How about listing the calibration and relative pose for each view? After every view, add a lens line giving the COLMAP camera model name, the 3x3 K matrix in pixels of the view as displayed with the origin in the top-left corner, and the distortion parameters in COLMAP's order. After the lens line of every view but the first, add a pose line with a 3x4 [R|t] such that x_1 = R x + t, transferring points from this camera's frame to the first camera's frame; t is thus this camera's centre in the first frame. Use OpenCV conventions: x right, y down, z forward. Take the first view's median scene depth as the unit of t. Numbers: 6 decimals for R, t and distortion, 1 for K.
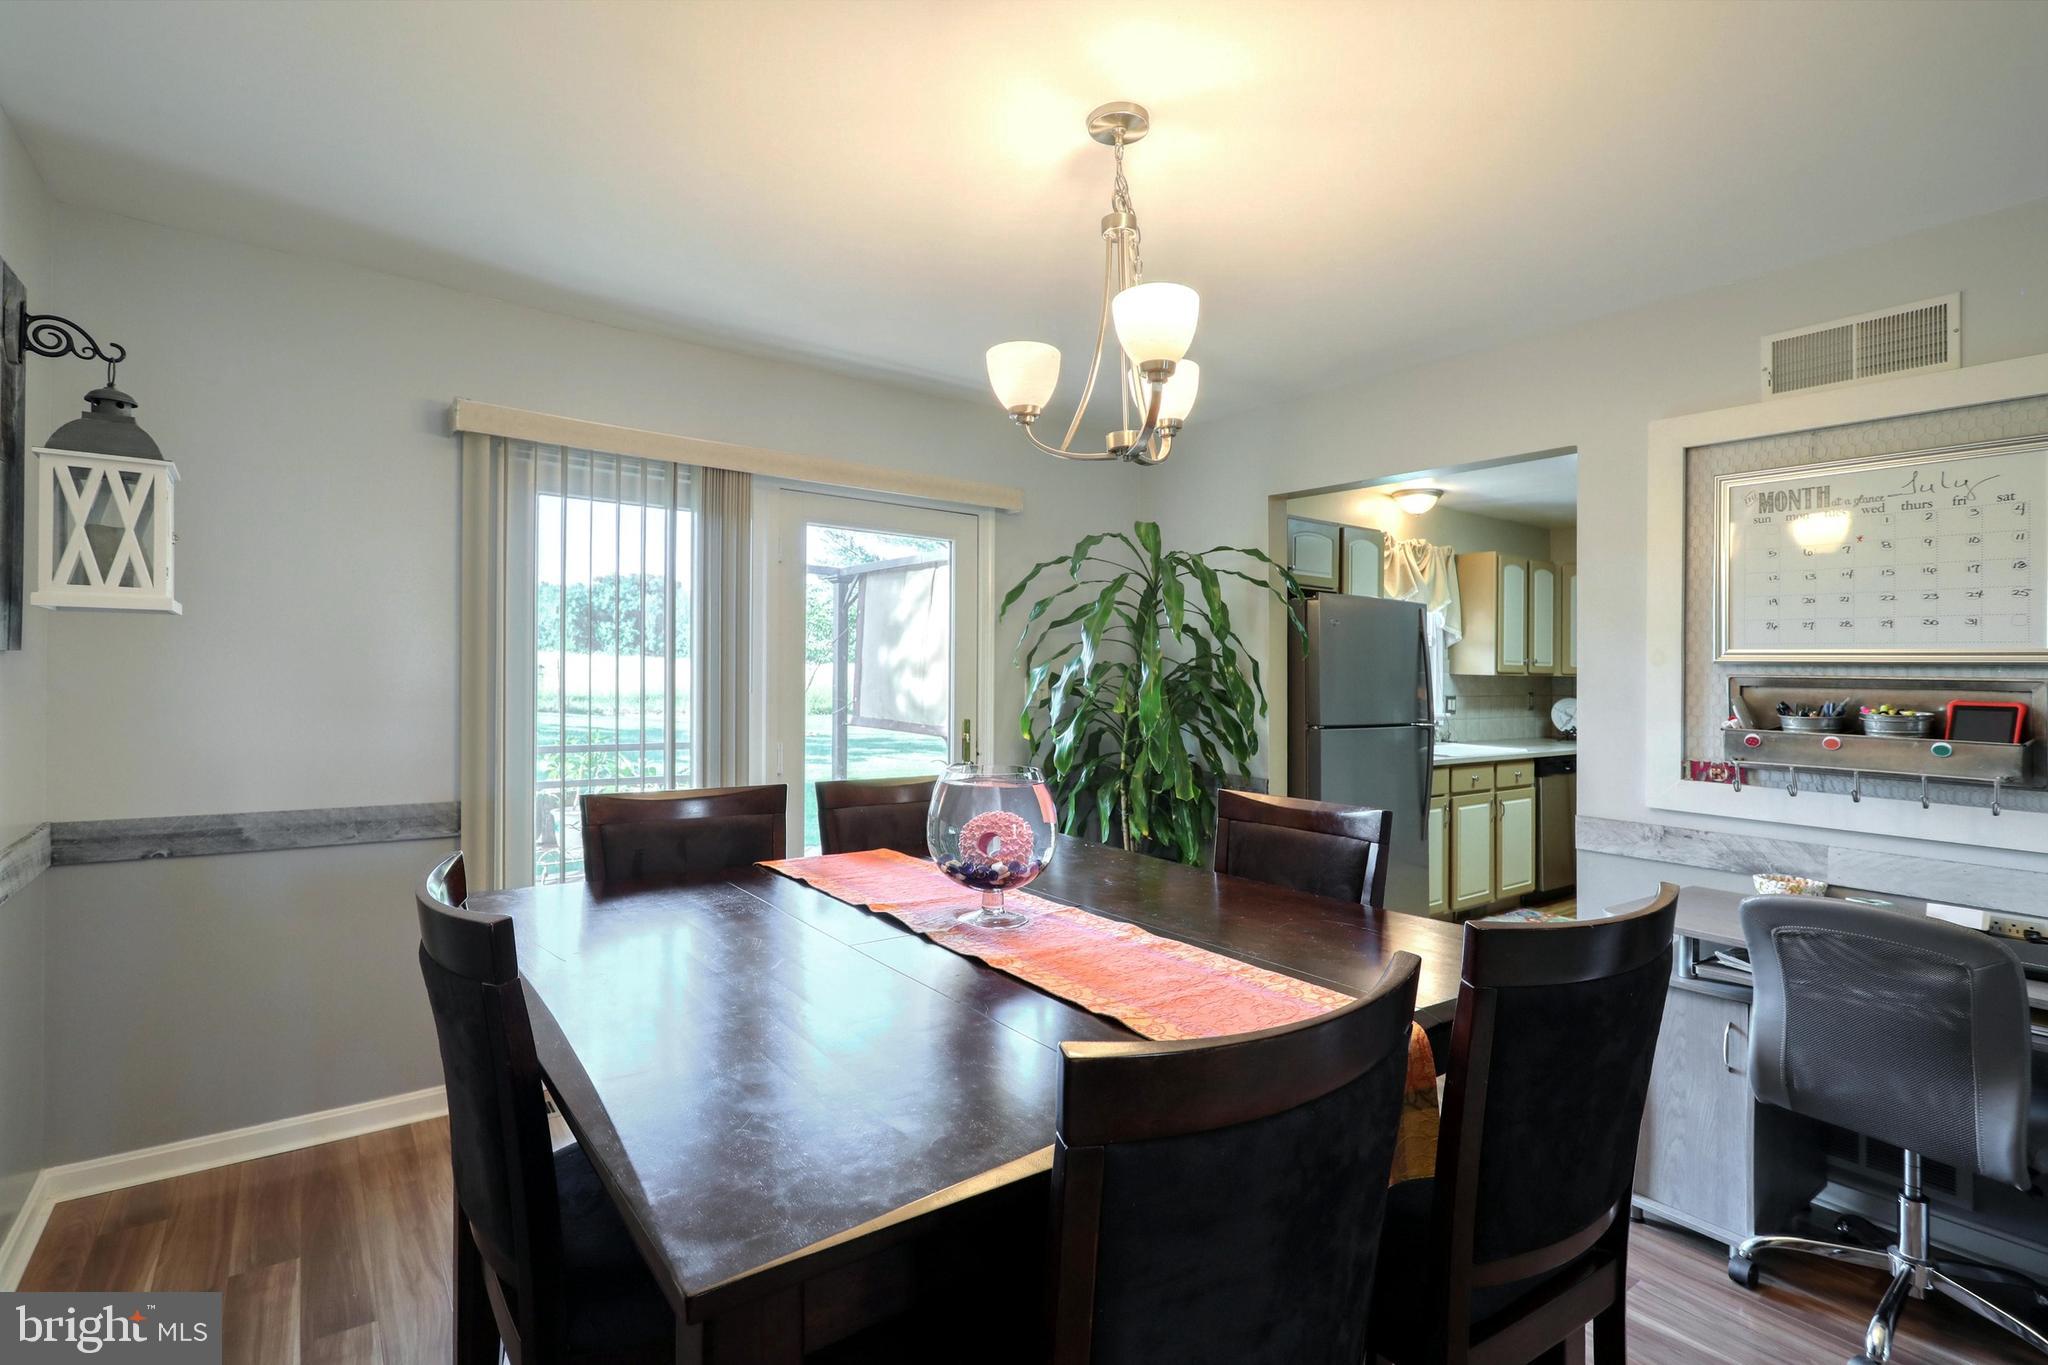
lens RADIAL K [[966.0, 0, 1003.8], [0, 966.0, 670.0], [0, 0, 1]] dist [-0.004906, 0.005419]
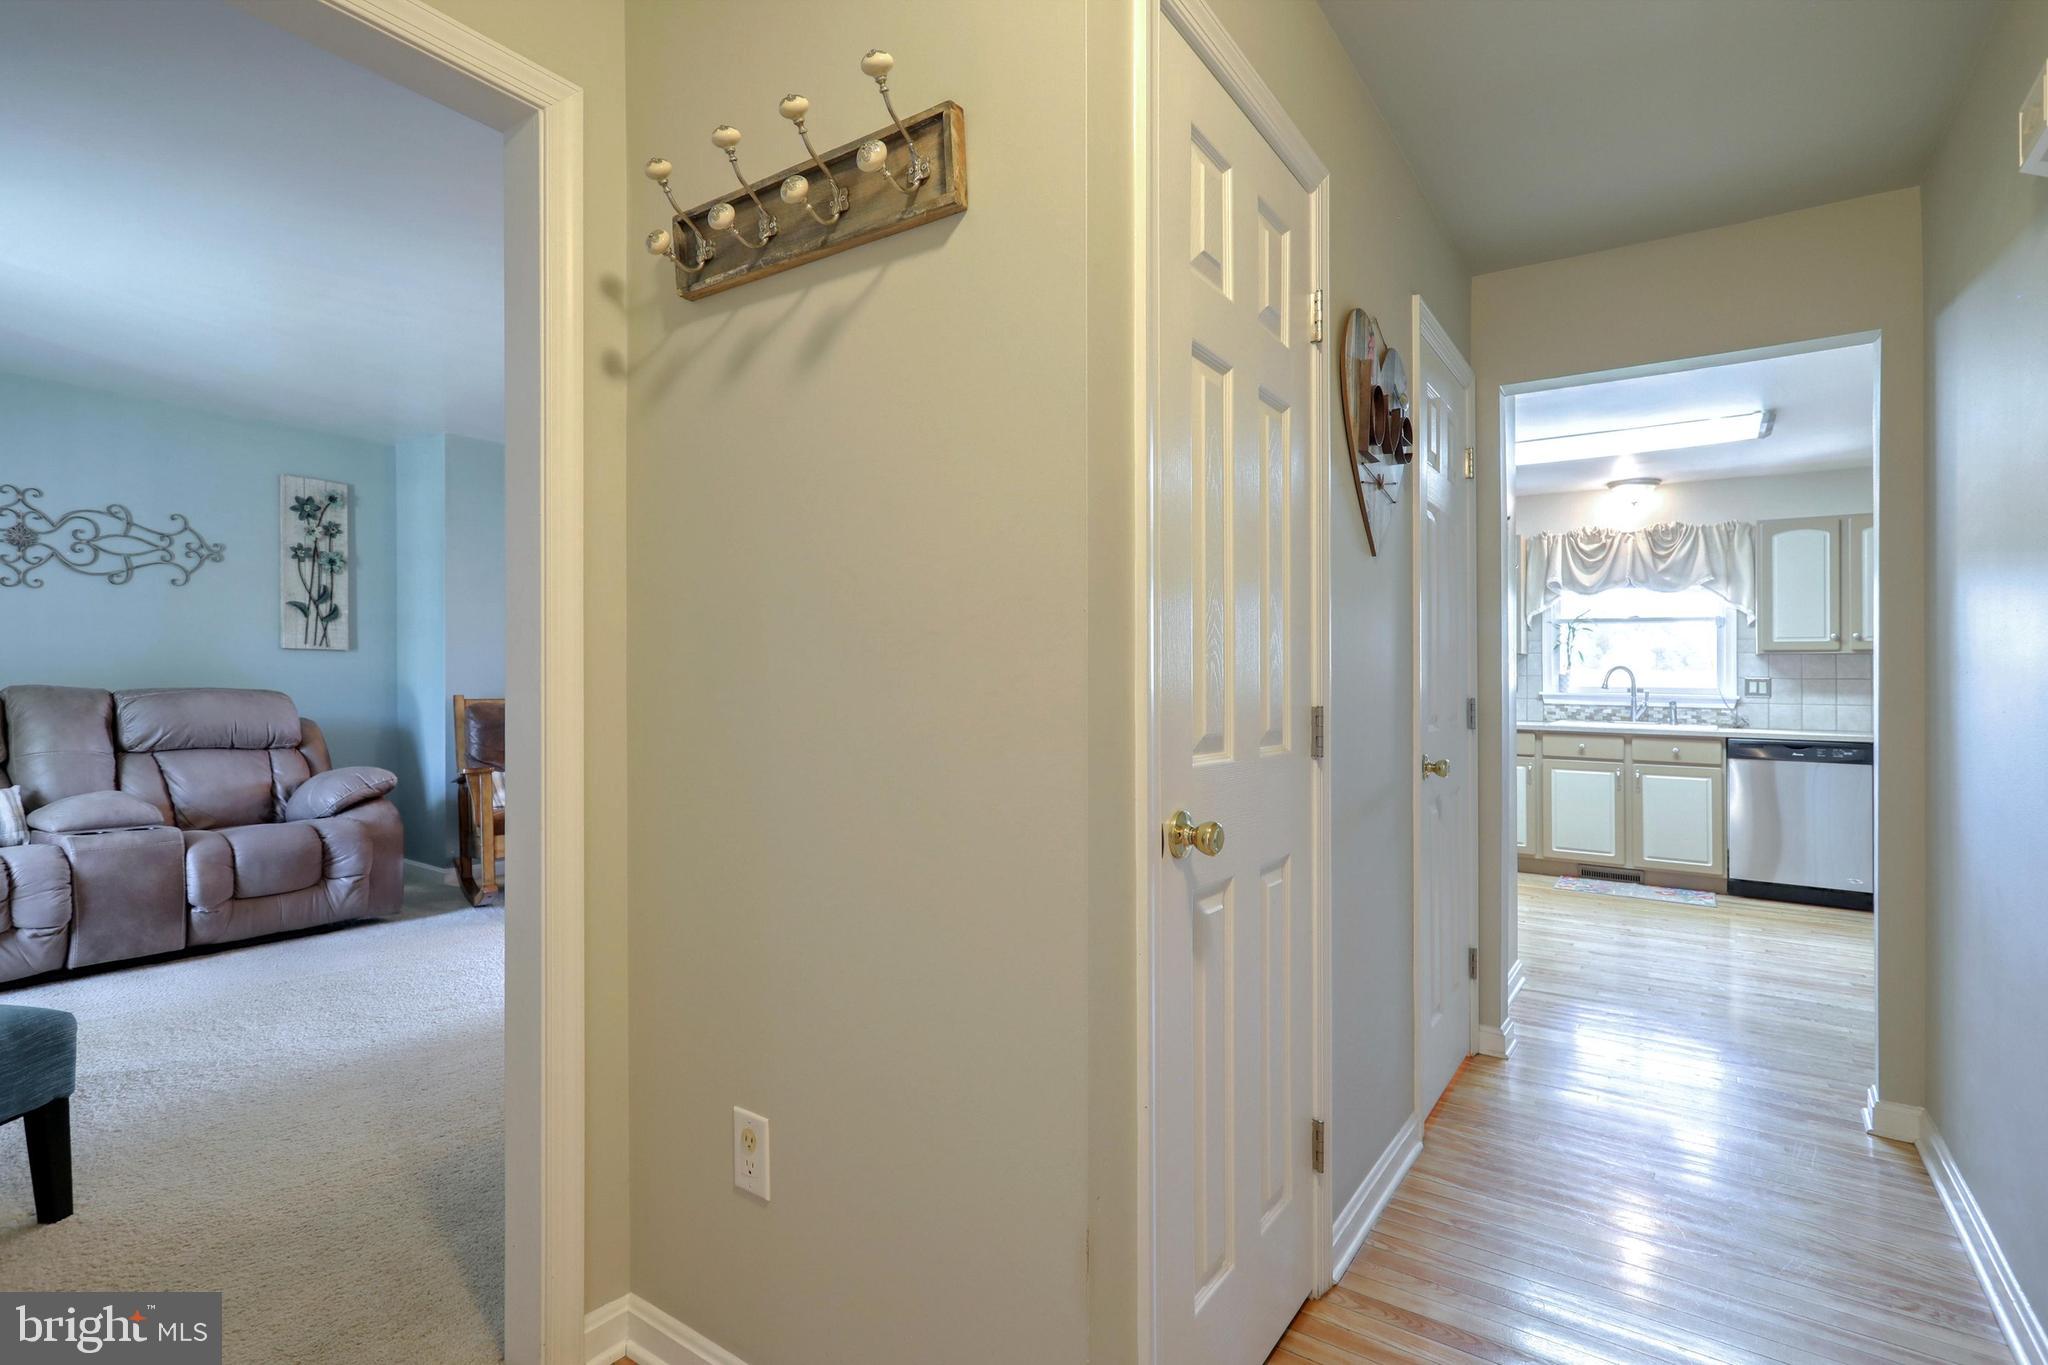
lens RADIAL K [[966.0, 0, 1023.8], [0, 966.0, 652.2], [0, 0, 1]] dist [-0.004906, 0.005419]
pose [[0.326520, -0.037487, -0.944447, 1.133113], [-0.005029, 0.999130, -0.041396, 0.044965], [0.945177, 0.018266, 0.326047, 0.031266]]
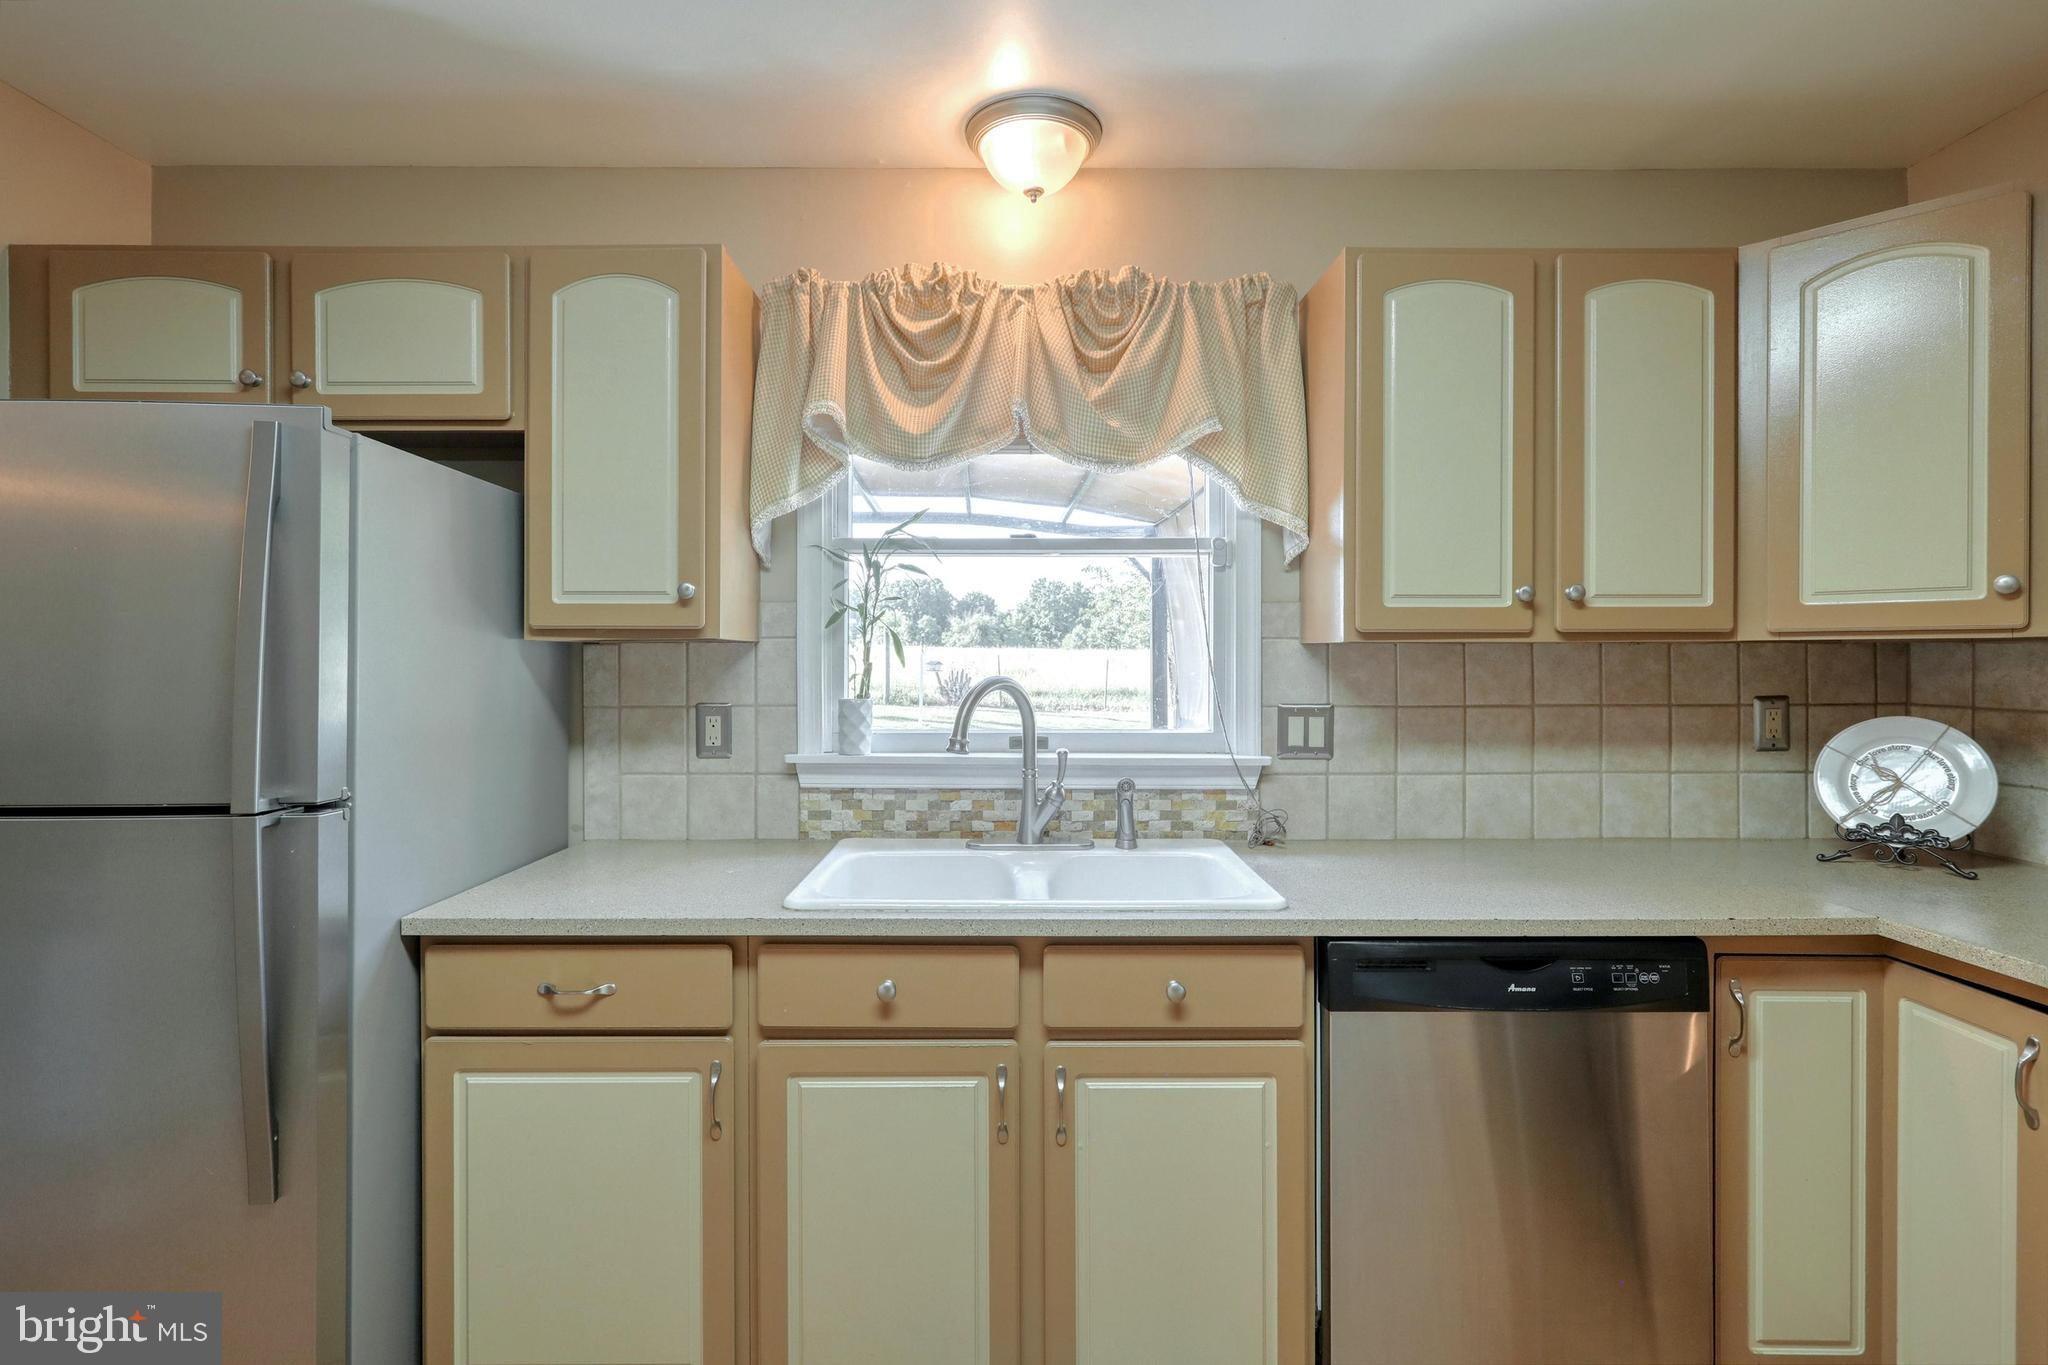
lens RADIAL K [[966.0, 0, 1017.7], [0, 966.0, 657.3], [0, 0, 1]] dist [-0.004906, 0.005419]
pose [[0.810643, -0.017671, -0.585275, 0.595592], [0.014436, 0.999844, -0.010193, 0.011633], [0.585363, -0.000186, 0.810771, 0.670151]]
